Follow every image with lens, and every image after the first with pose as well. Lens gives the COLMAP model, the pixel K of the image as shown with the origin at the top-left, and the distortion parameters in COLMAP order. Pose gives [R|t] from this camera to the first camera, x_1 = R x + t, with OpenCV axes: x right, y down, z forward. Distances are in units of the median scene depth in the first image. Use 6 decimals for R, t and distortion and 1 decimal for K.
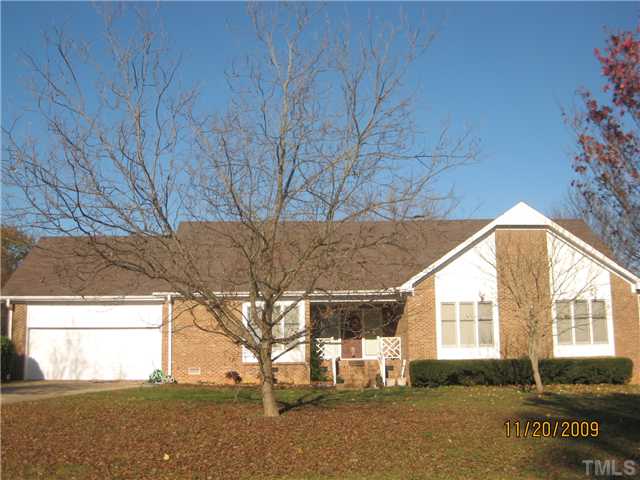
lens RADIAL K [[677.4, 0, 320.0], [0, 677.4, 240.0], [0, 0, 1]] dist [-0.116015, 0.048609]
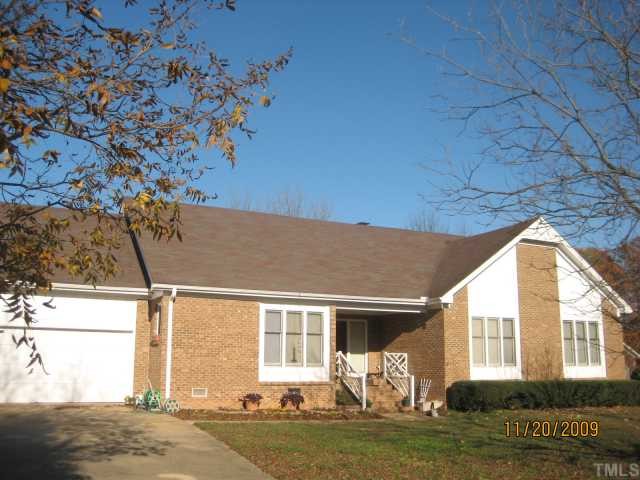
lens RADIAL K [[677.4, 0, 320.0], [0, 677.4, 240.0], [0, 0, 1]] dist [-0.116015, 0.048609]
pose [[0.903815, 0.097400, 0.416692, -0.393273], [-0.091368, 0.995221, -0.034450, 0.039304], [-0.418056, -0.006936, 0.908395, 0.262027]]
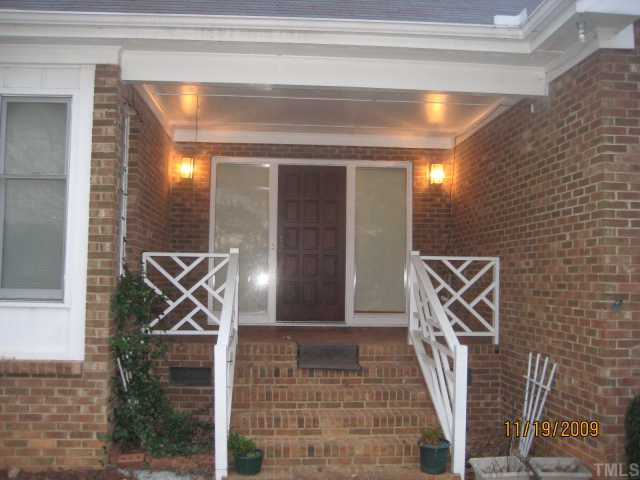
lens RADIAL K [[677.4, 0, 320.0], [0, 677.4, 240.0], [0, 0, 1]] dist [-0.116015, 0.048609]
pose [[0.998292, 0.030268, 0.049964, 0.040031], [-0.036078, 0.992142, 0.119803, 0.116909], [-0.045945, -0.121401, 0.991540, 0.801476]]
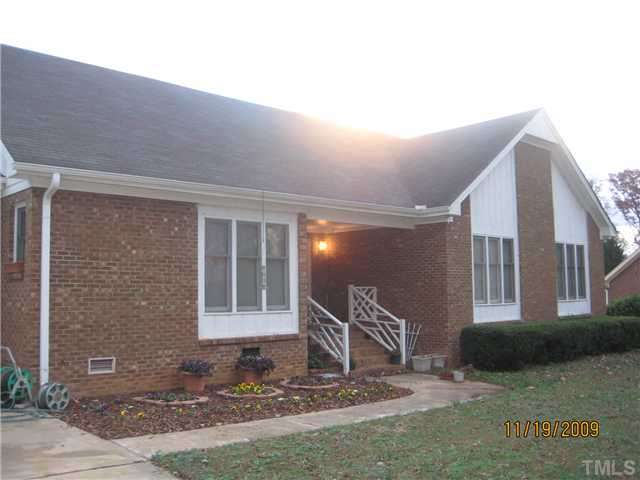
lens RADIAL K [[677.4, 0, 320.0], [0, 677.4, 240.0], [0, 0, 1]] dist [-0.116015, 0.048609]
pose [[0.739996, 0.057761, 0.670126, -0.365600], [-0.119004, 0.991831, 0.045921, 0.084009], [-0.662000, -0.113729, 0.740825, 0.614713]]
